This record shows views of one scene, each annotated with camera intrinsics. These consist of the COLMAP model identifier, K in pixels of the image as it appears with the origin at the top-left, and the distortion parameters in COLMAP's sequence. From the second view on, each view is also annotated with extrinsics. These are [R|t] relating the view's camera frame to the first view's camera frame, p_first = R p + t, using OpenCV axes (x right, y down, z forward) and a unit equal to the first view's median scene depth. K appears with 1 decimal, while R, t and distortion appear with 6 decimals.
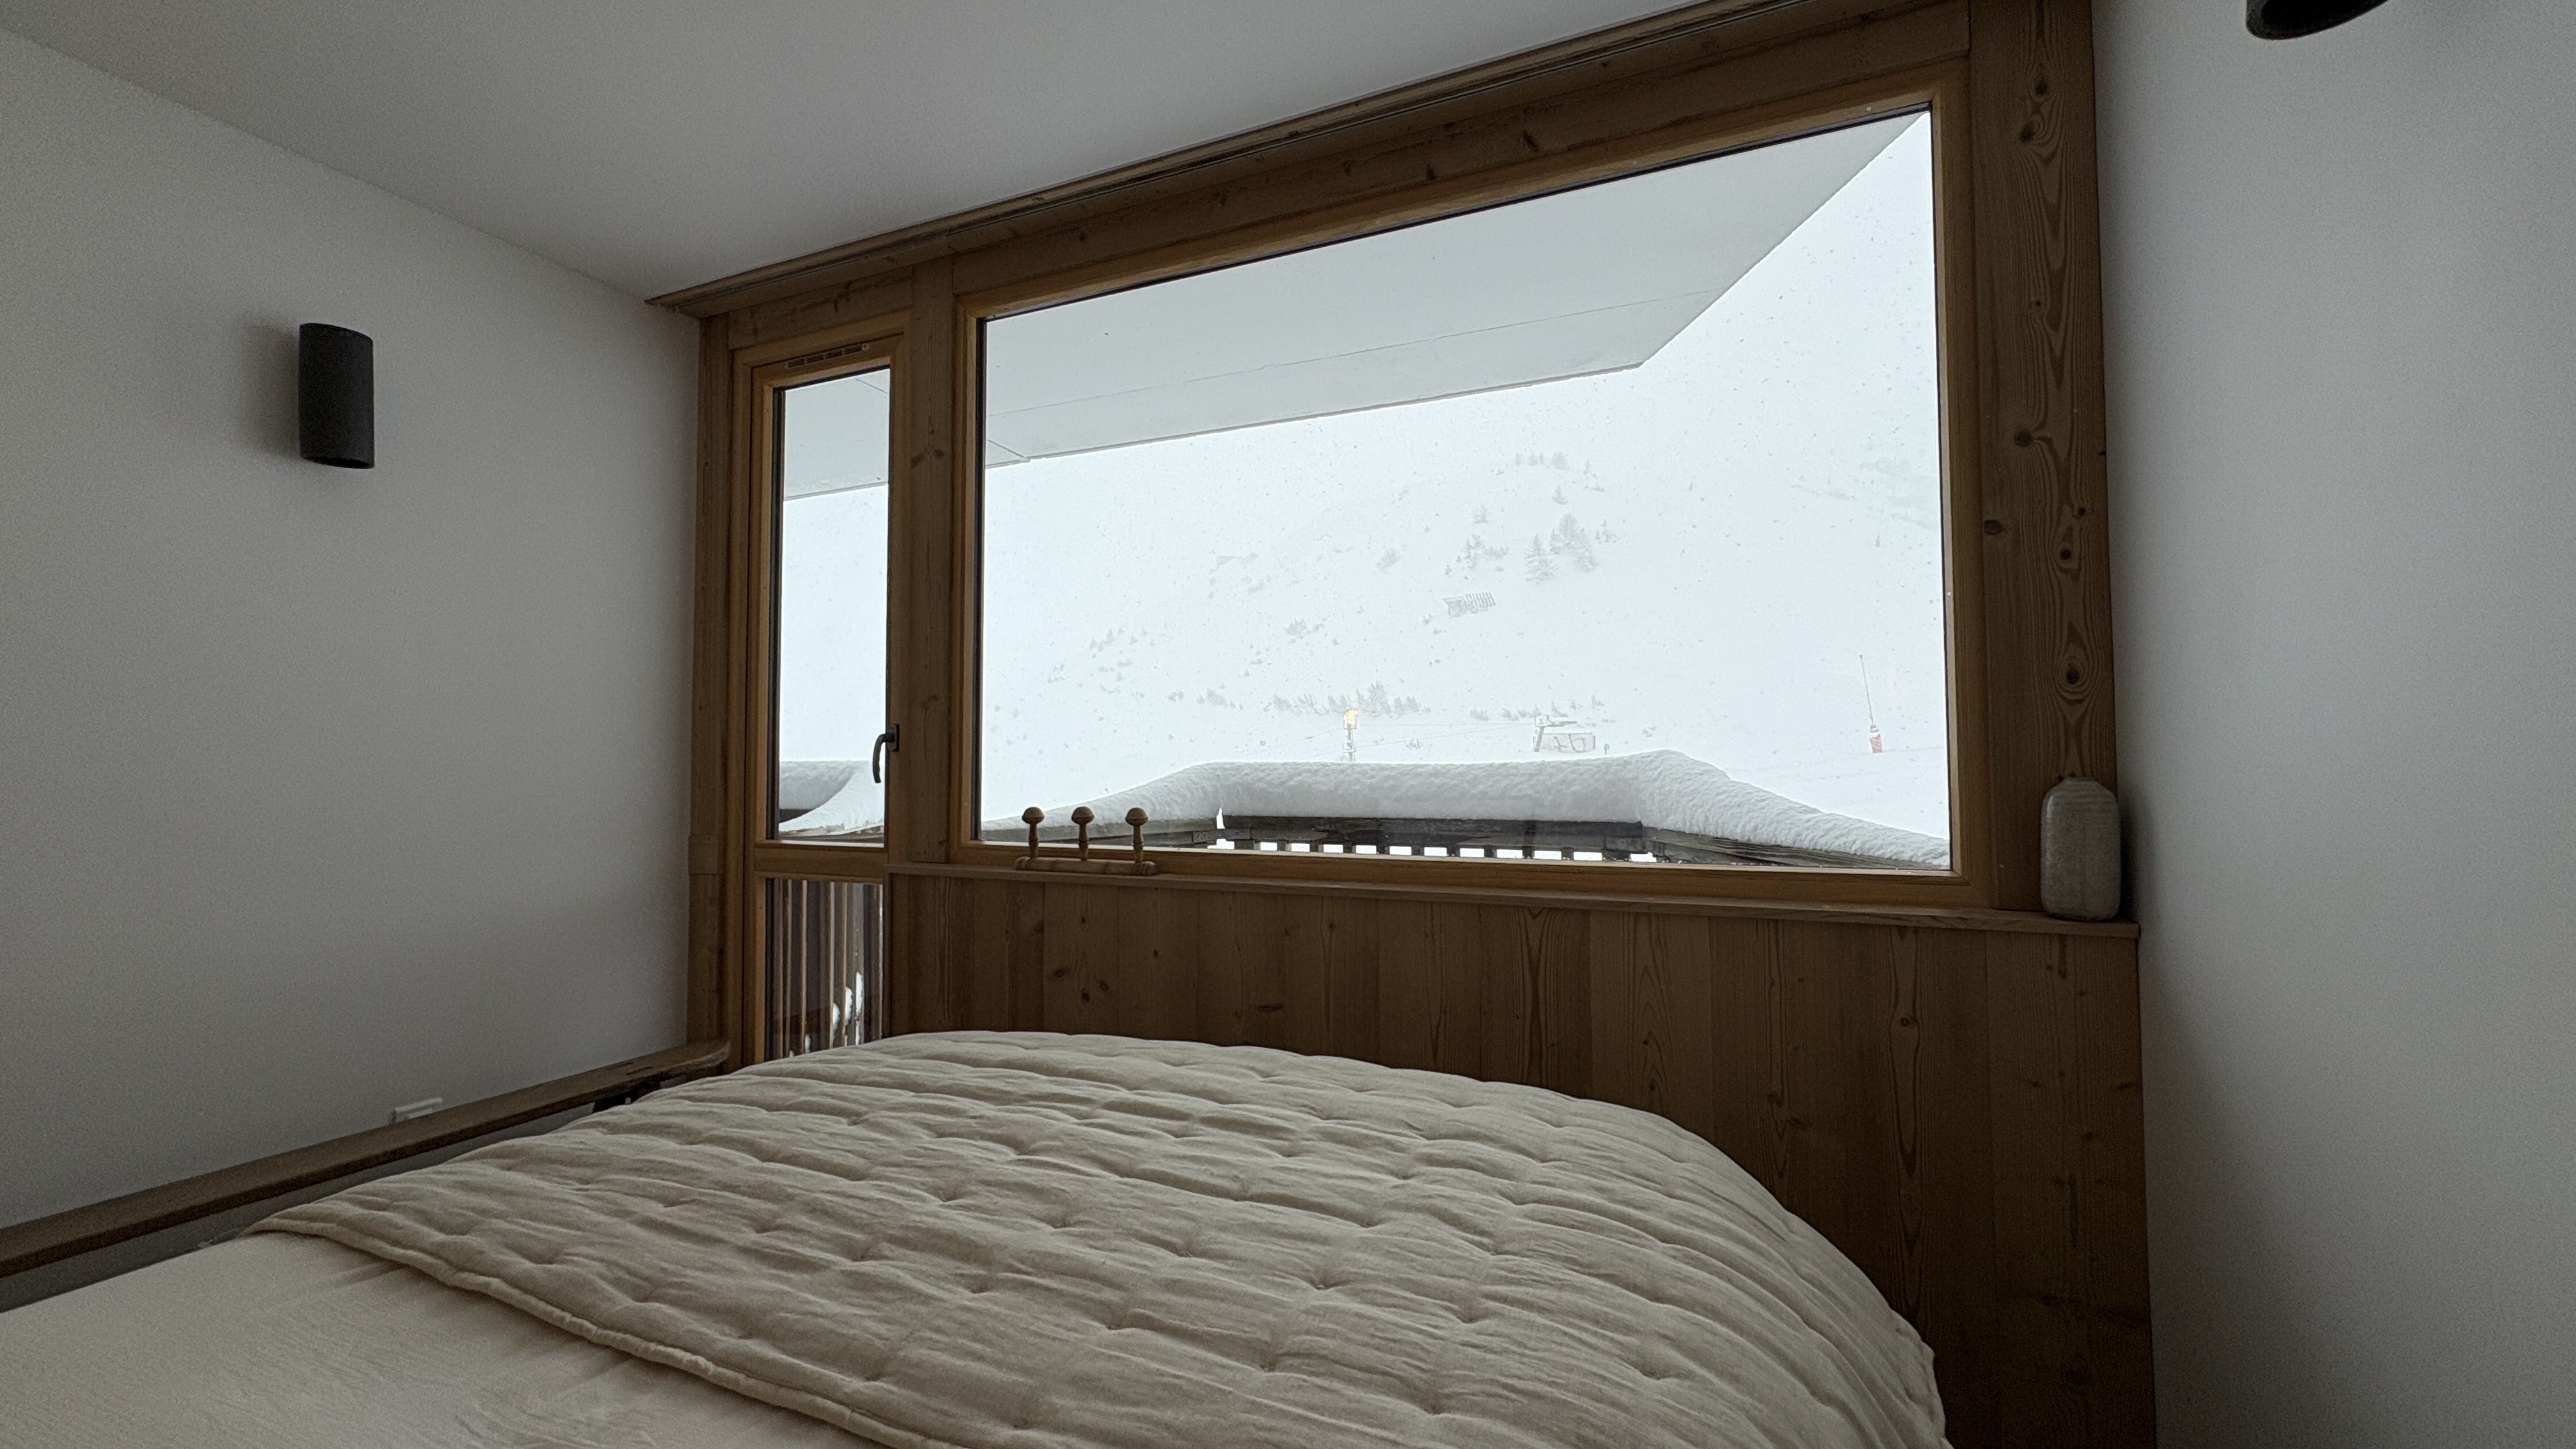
lens RADIAL K [[1022.6, 0, 1288.8], [0, 1022.6, 730.9], [0, 0, 1]] dist [-0.001773, 0.001138]
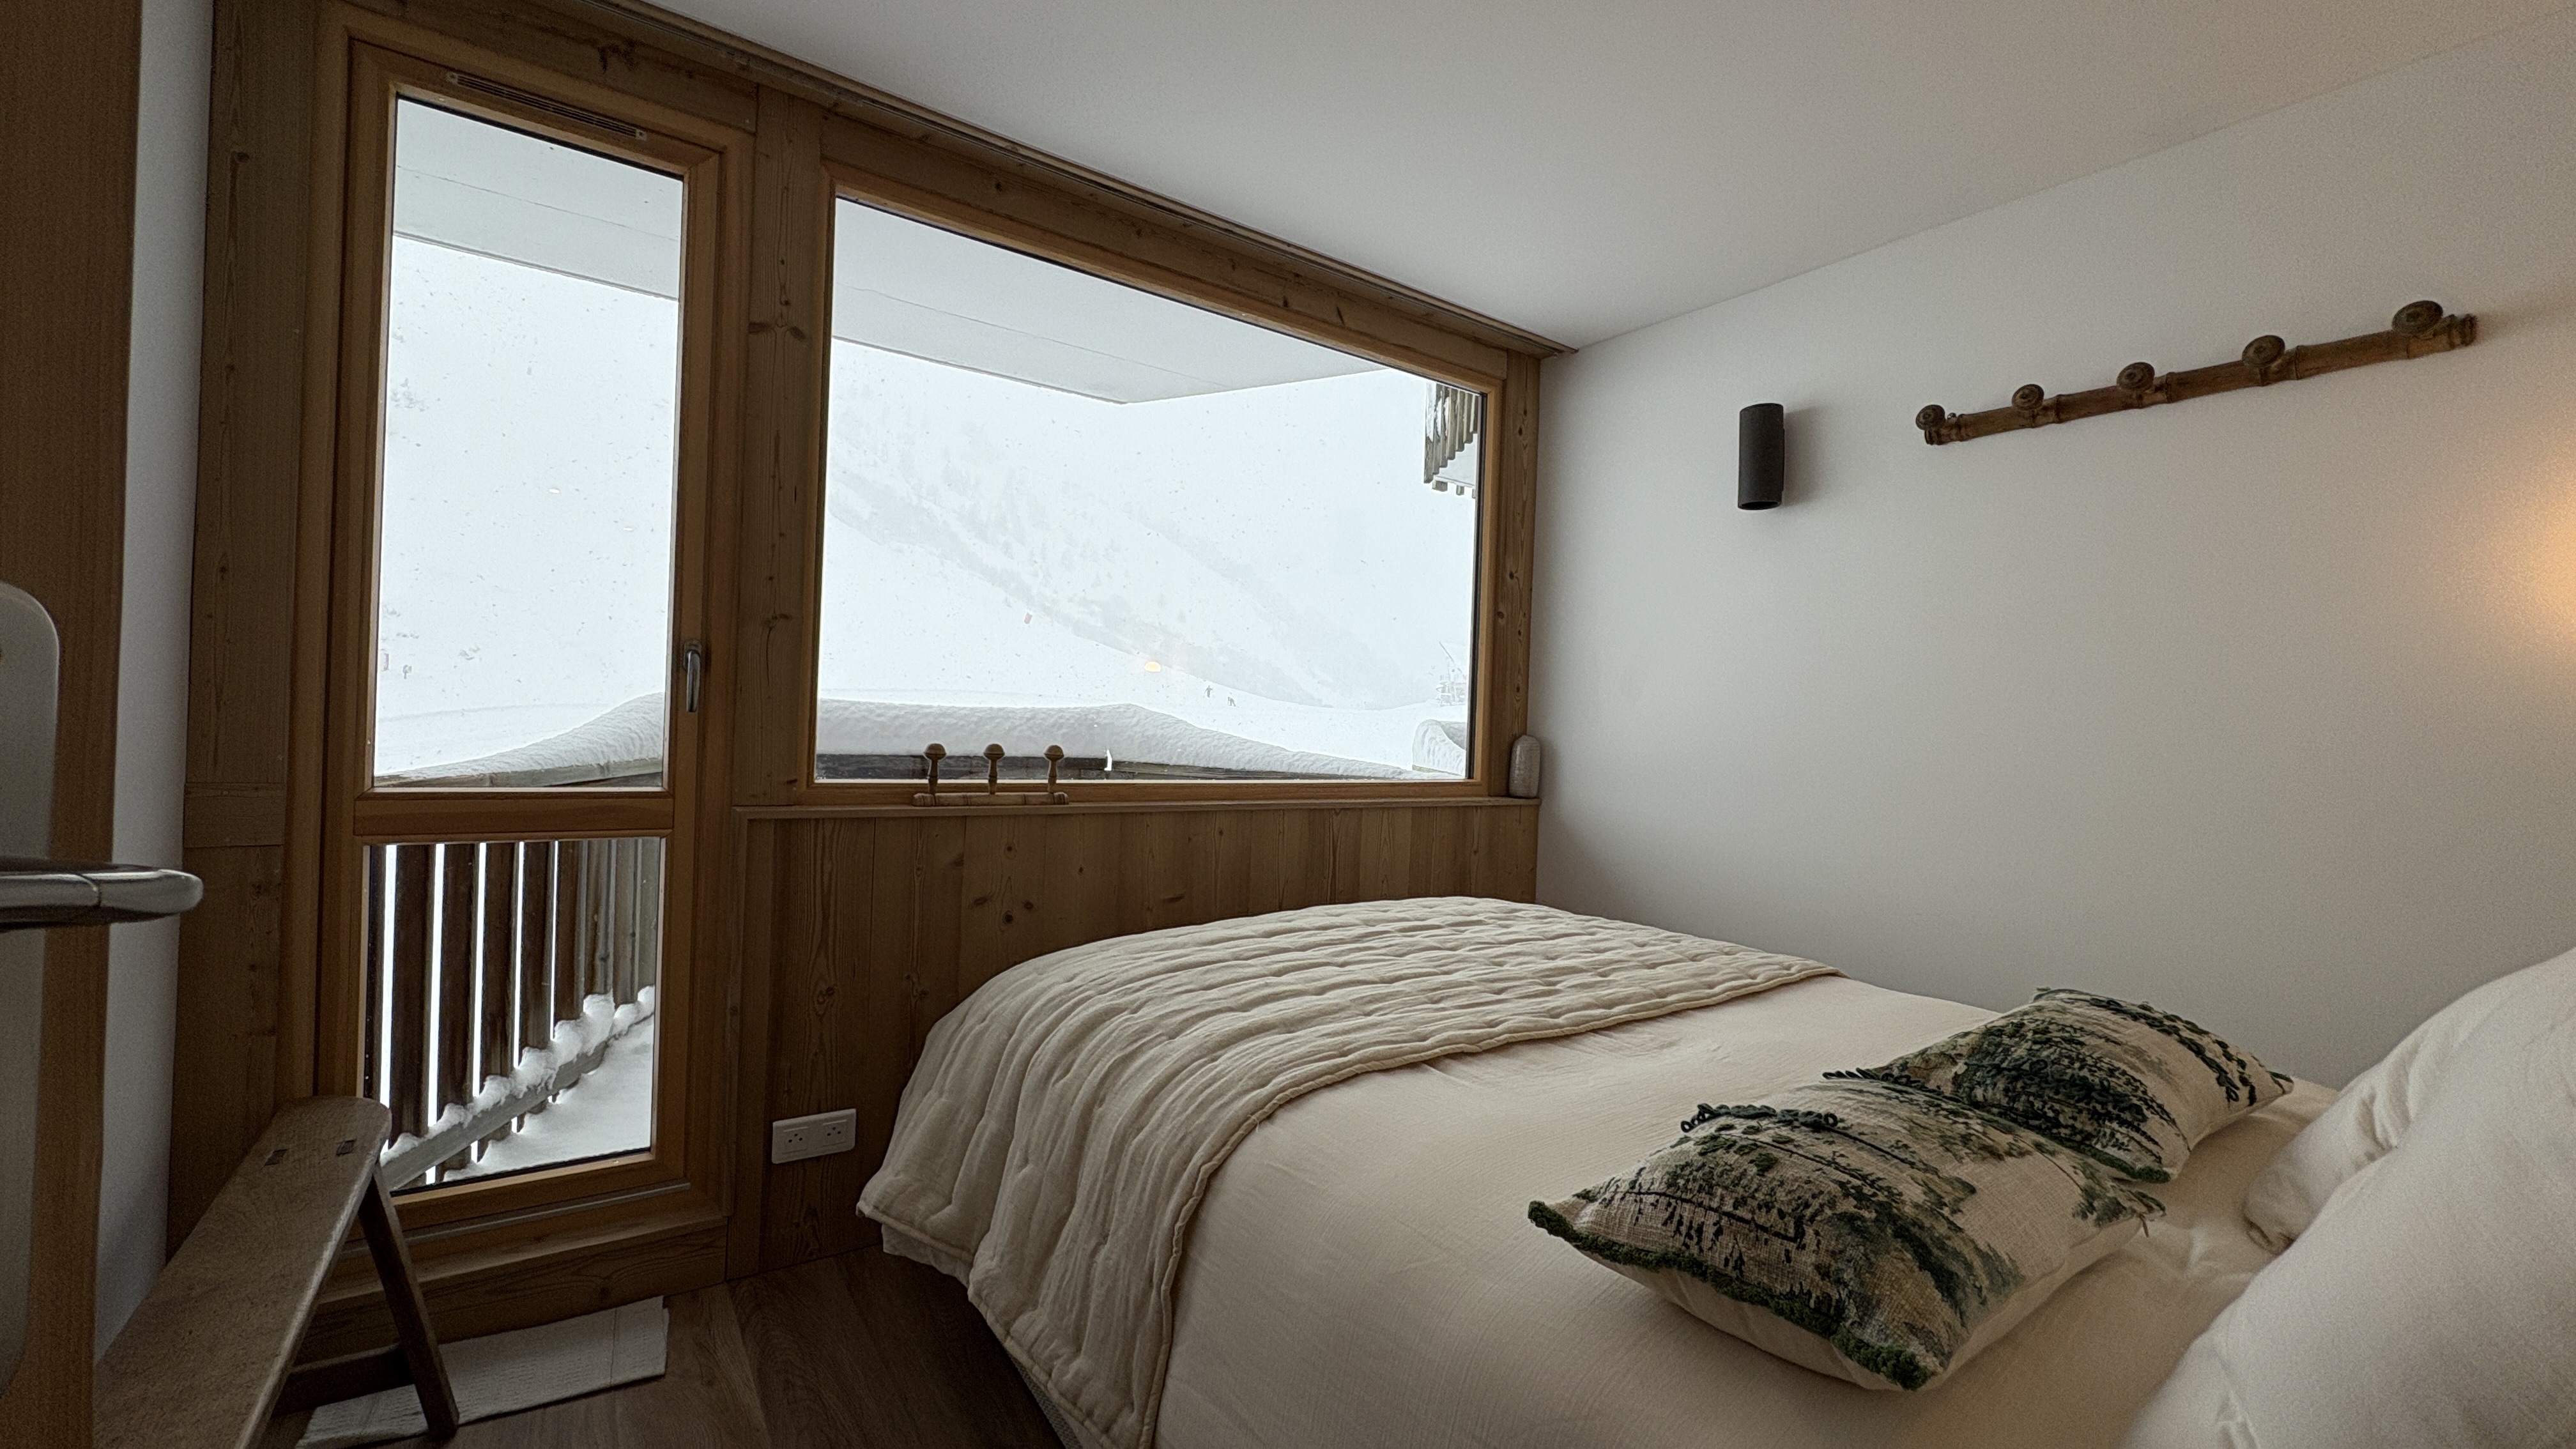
lens RADIAL K [[1022.6, 0, 1288.8], [0, 1022.6, 726.7], [0, 0, 1]] dist [-0.001773, 0.001138]
pose [[0.513420, 0.022119, 0.857852, -1.009344], [-0.069756, 0.997435, 0.016030, 0.020066], [-0.855298, -0.068070, 0.513646, 0.212146]]
